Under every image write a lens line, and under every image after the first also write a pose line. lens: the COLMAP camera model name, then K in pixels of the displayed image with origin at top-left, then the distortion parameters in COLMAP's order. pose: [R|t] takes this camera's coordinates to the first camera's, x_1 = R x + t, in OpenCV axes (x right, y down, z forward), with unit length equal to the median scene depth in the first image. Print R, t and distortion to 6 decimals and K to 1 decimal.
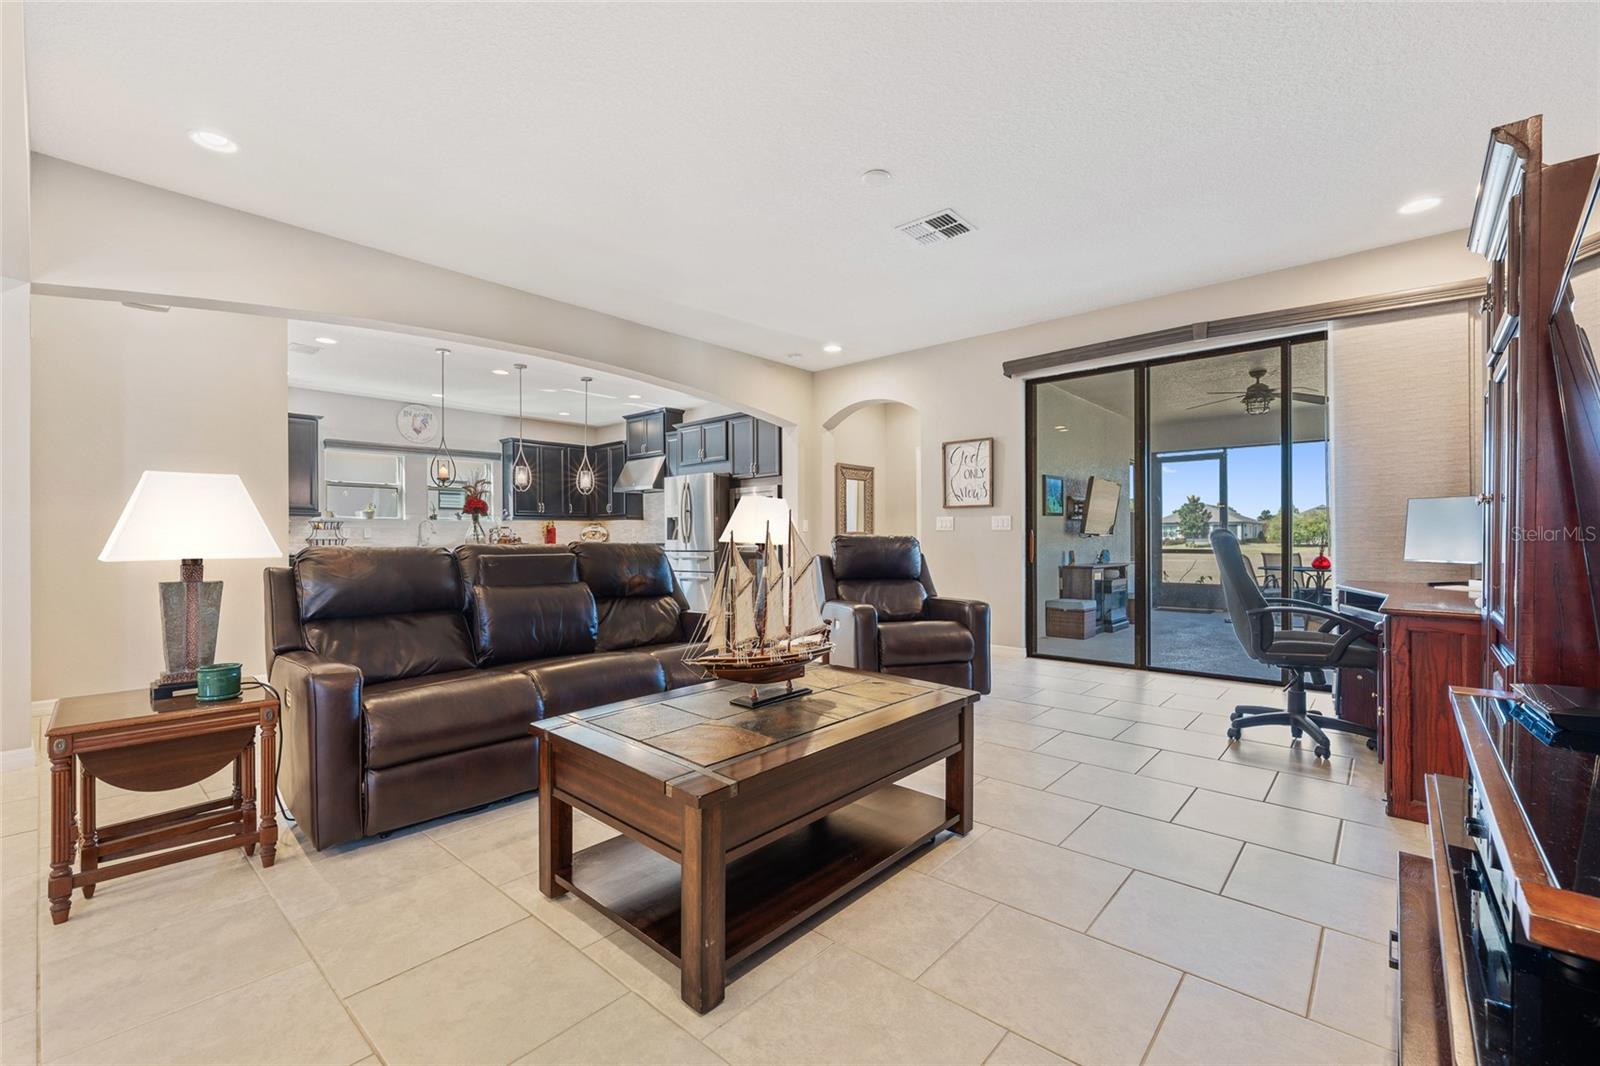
lens RADIAL K [[670.3, 0, 771.9], [0, 670.3, 547.7], [0, 0, 1]] dist [0.001743, 0.000055]
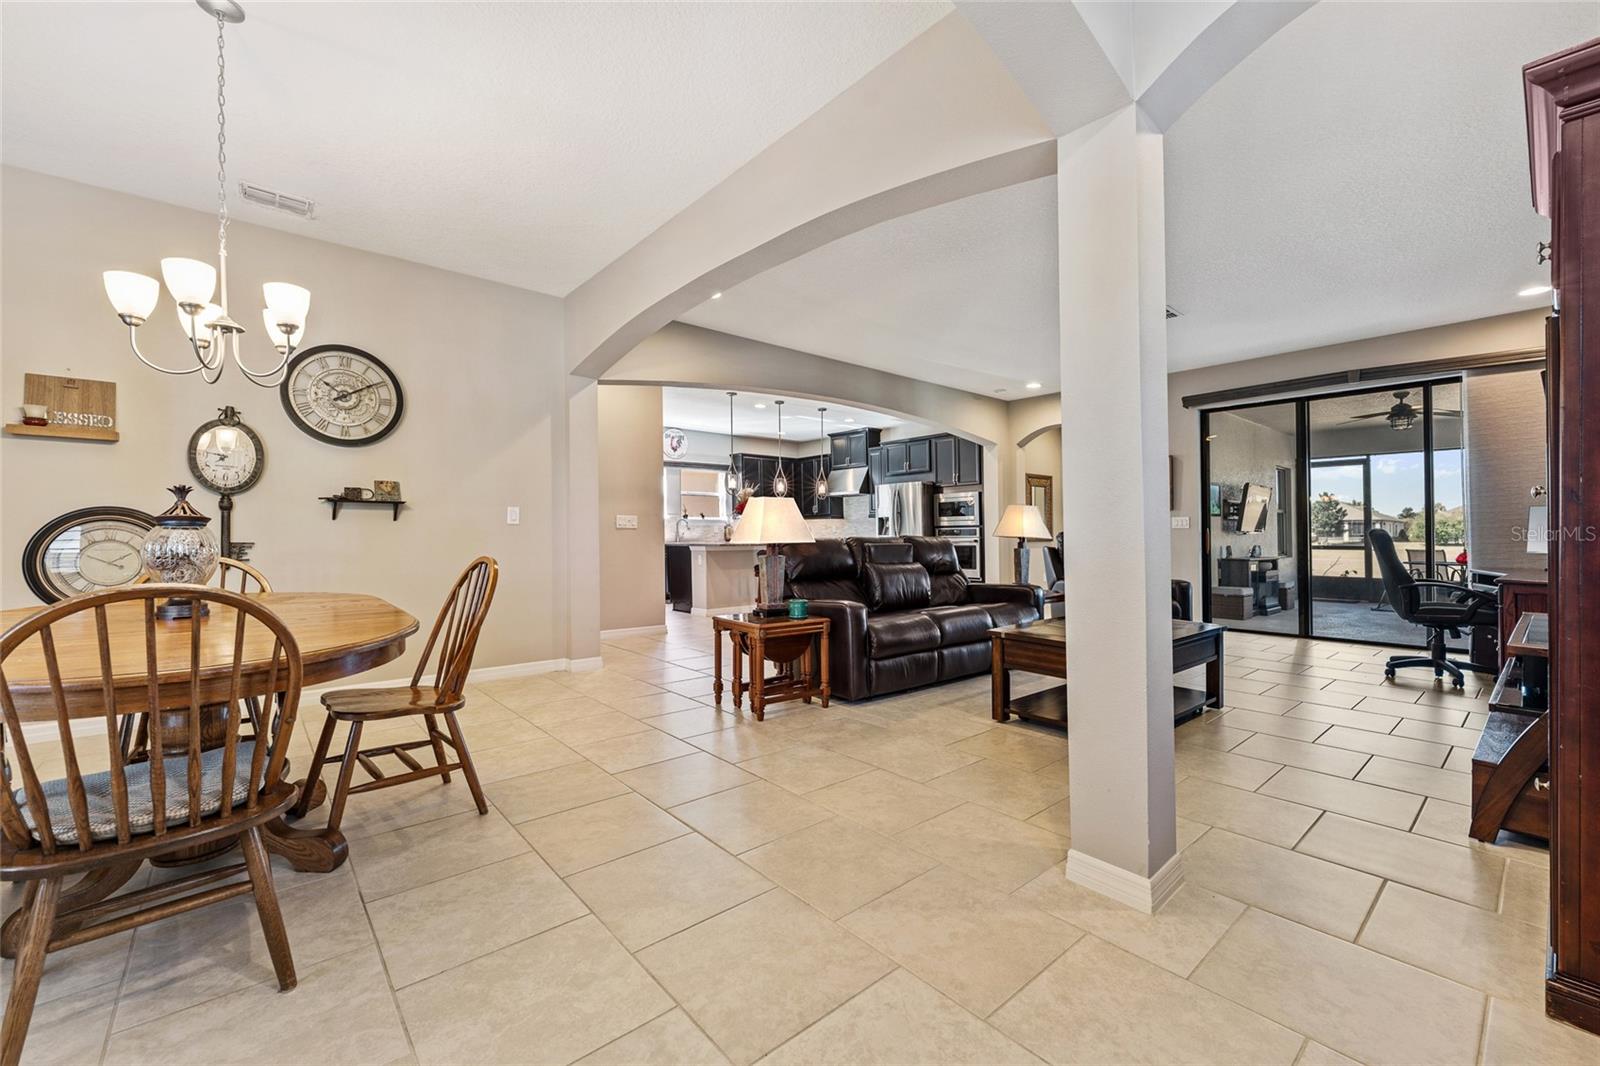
lens RADIAL K [[645.9, 0, 800.0], [0, 645.9, 533.0], [0, 0, 1]] dist [0.000712, -0.000122]
pose [[0.992795, 0.003362, -0.119776, -0.176907], [-0.005403, 0.999846, -0.016713, 0.005234], [0.119701, 0.017239, 0.992660, -0.233696]]
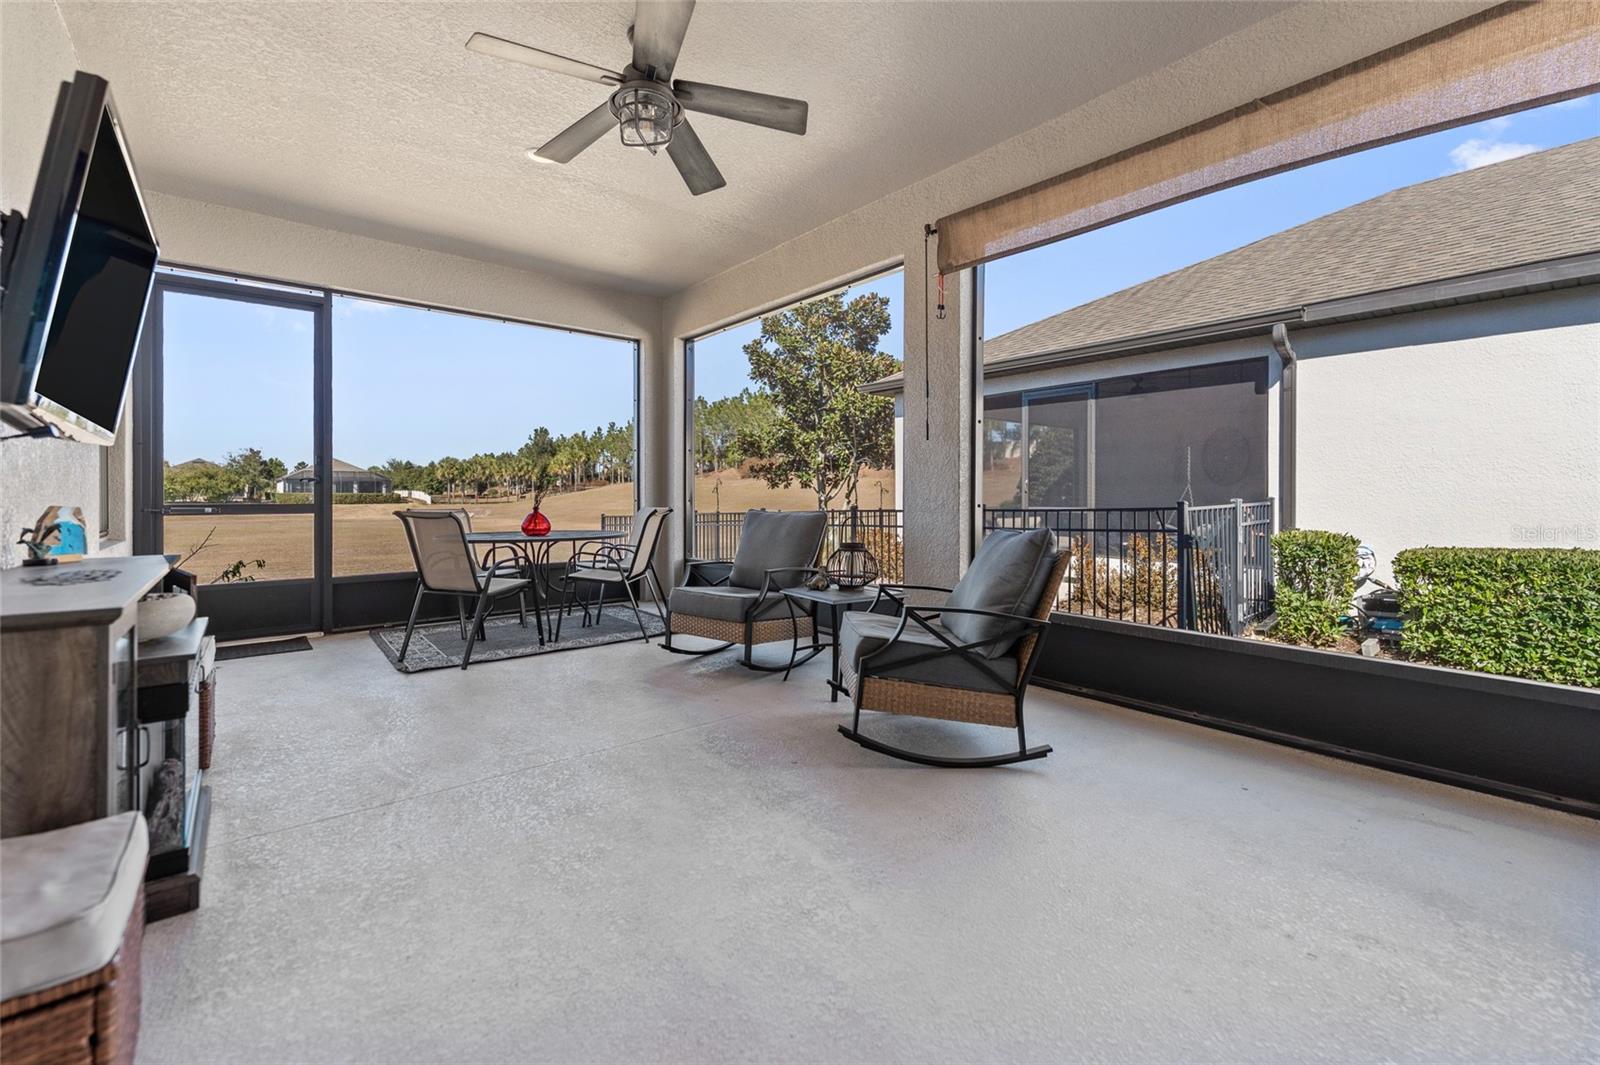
lens RADIAL K [[625.0, 0, 798.6], [0, 625.0, 496.0], [0, 0, 1]] dist [0.000152, -0.000032]
pose [[0.089583, 0.002268, 0.995977, 0.362309], [0.012937, 0.999910, -0.003441, 0.003902], [-0.995895, 0.013193, 0.089546, 0.865244]]
